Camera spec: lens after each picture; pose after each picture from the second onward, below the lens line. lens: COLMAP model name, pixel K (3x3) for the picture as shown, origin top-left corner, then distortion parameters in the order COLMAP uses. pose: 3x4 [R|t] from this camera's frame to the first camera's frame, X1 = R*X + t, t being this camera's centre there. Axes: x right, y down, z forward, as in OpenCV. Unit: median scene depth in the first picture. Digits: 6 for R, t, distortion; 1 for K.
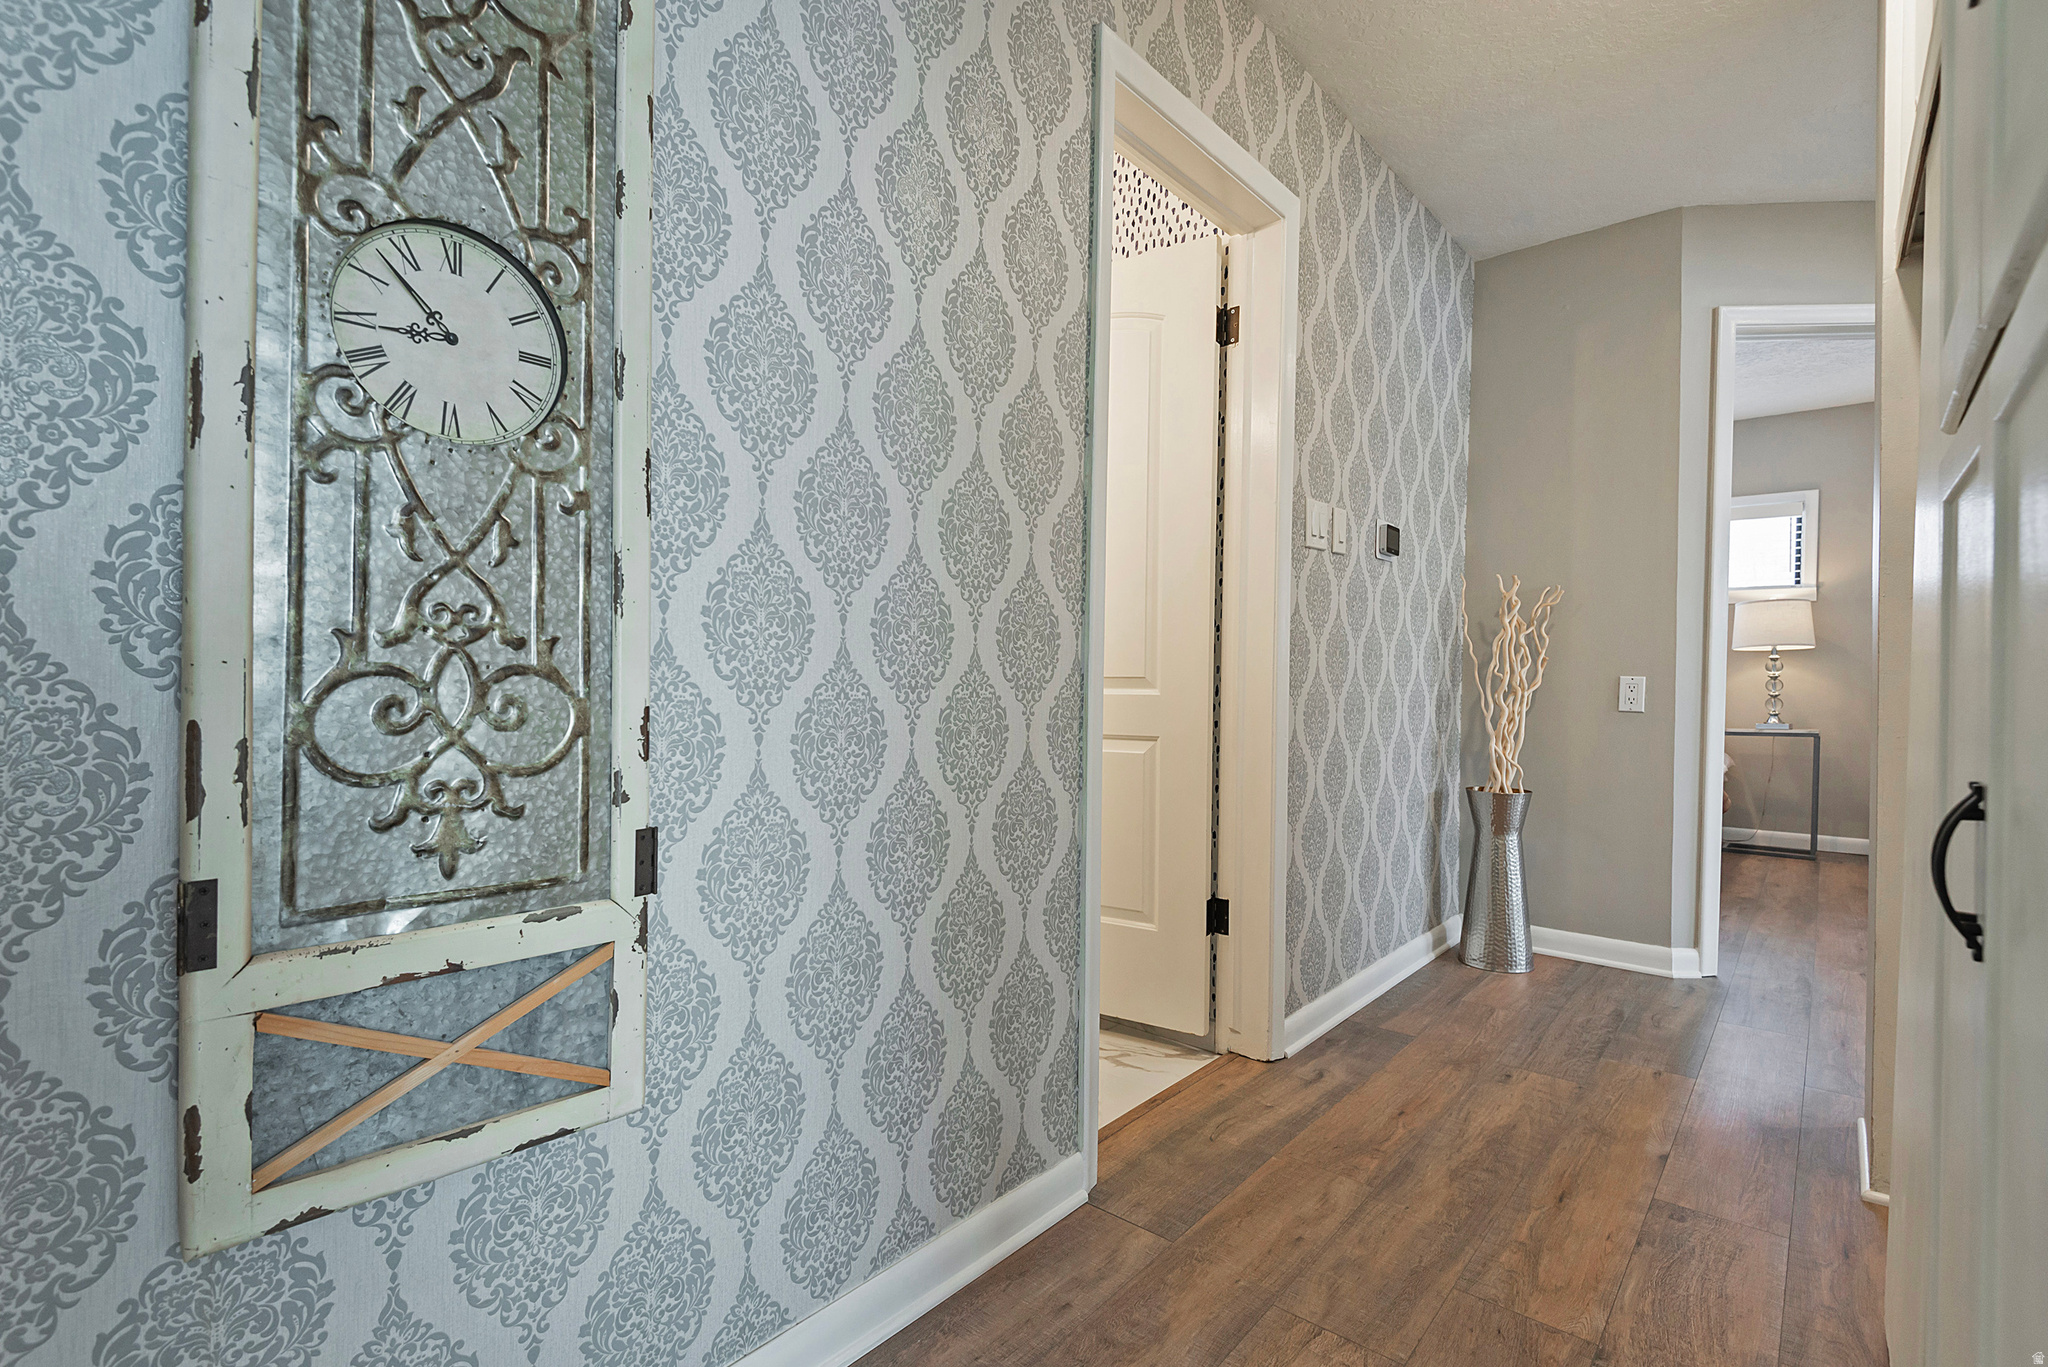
lens RADIAL K [[948.2, 0, 1024.7], [0, 948.2, 679.2], [0, 0, 1]] dist [0.017573, -0.009175]
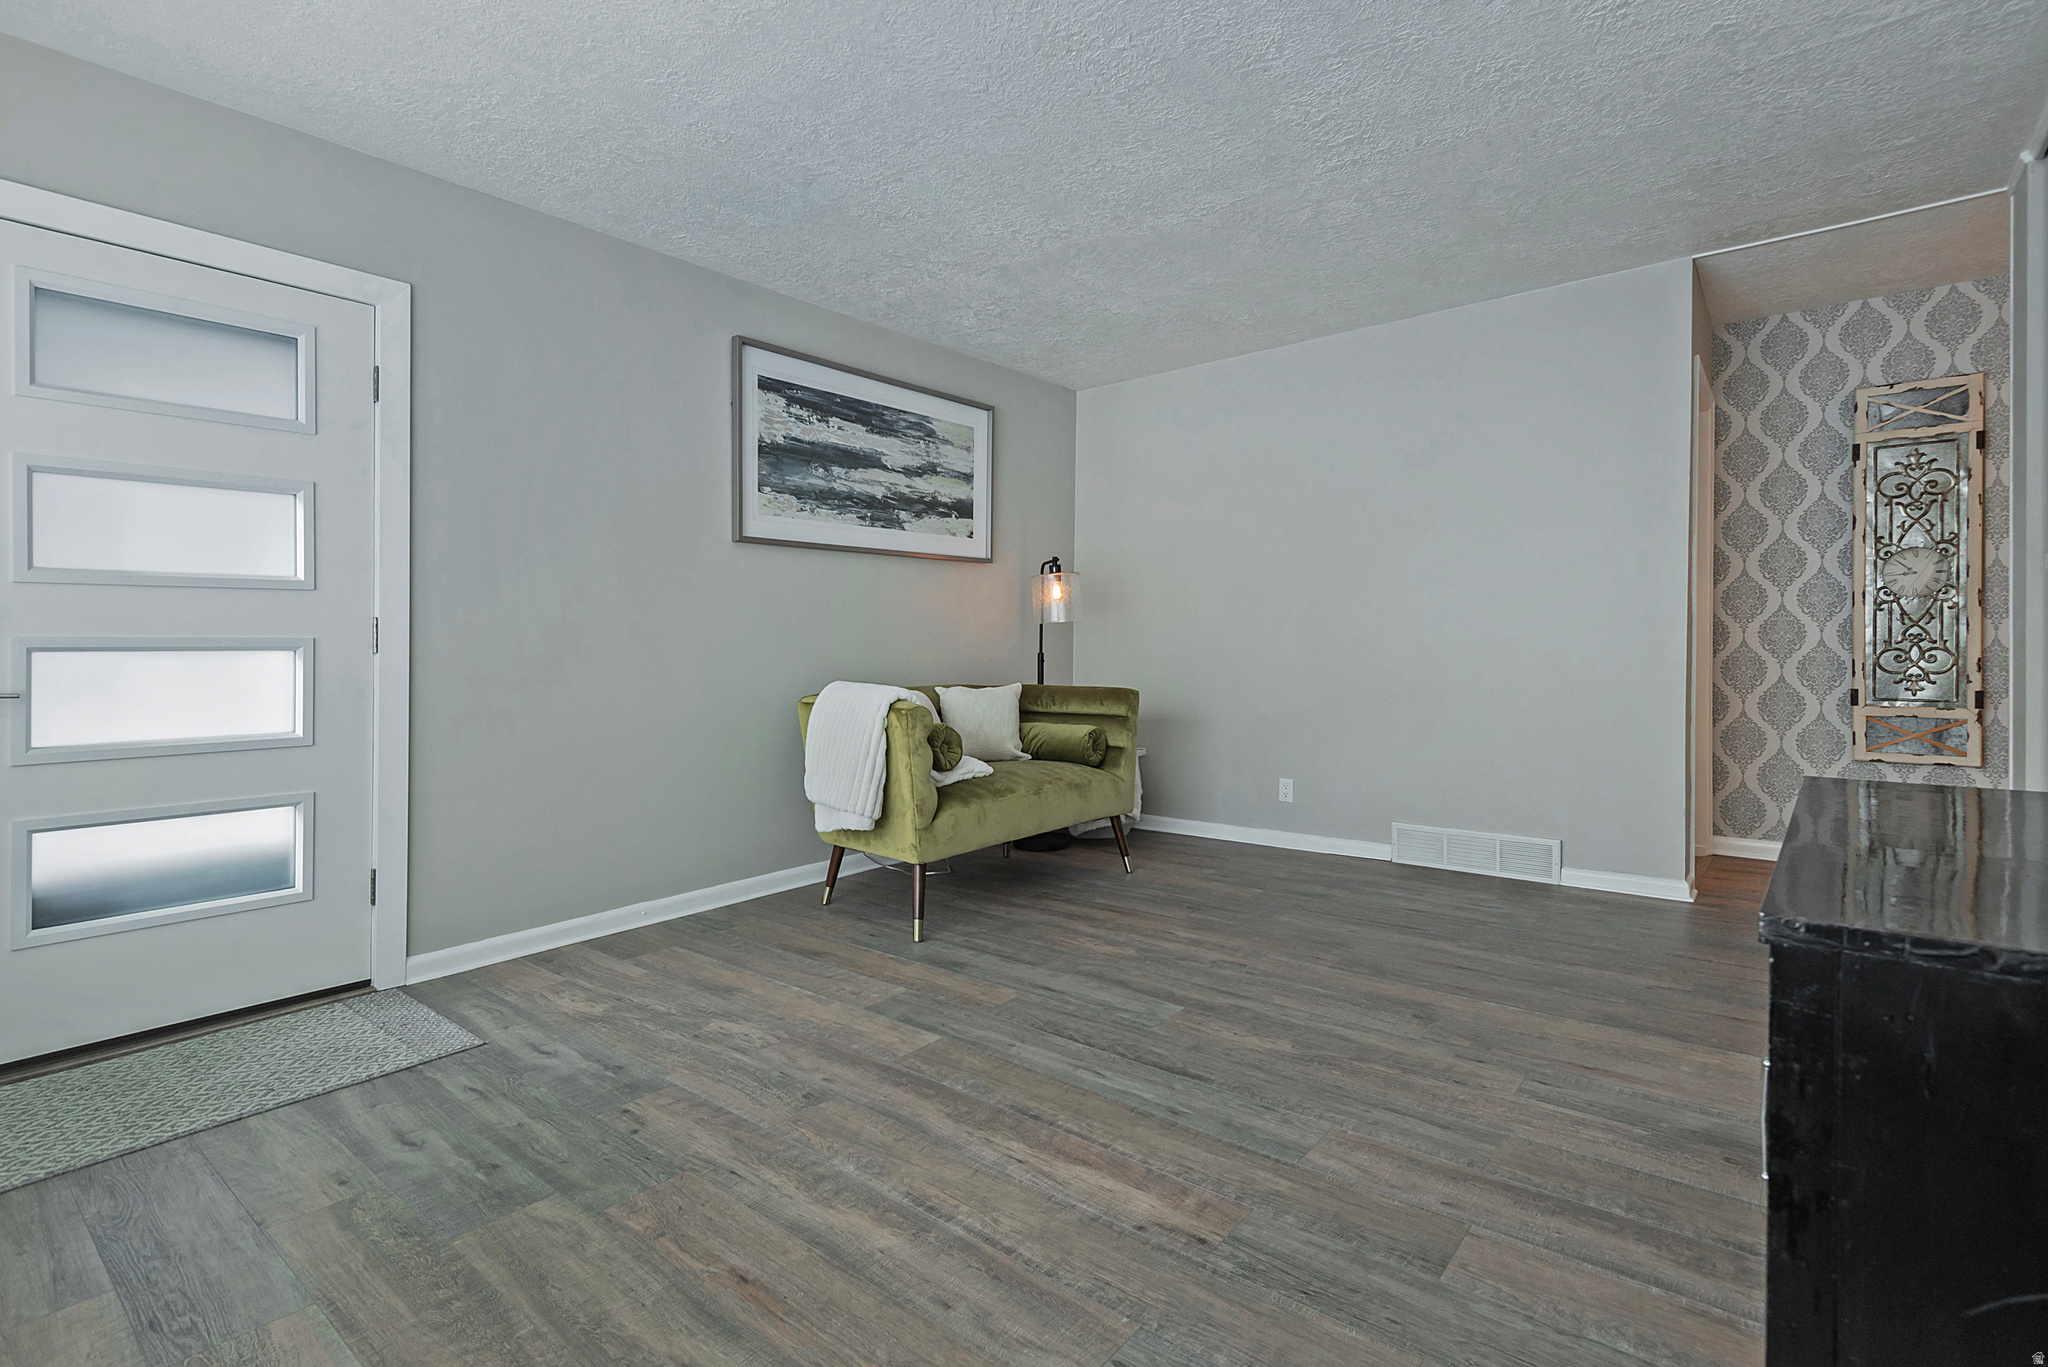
lens RADIAL K [[948.2, 0, 961.7], [0, 948.2, 658.6], [0, 0, 1]] dist [0.017573, -0.009175]
pose [[-0.006645, -0.009879, -0.999929, 4.079017], [-0.005814, 0.999935, -0.009840, 0.111730], [0.999961, 0.005748, -0.006702, -3.576410]]
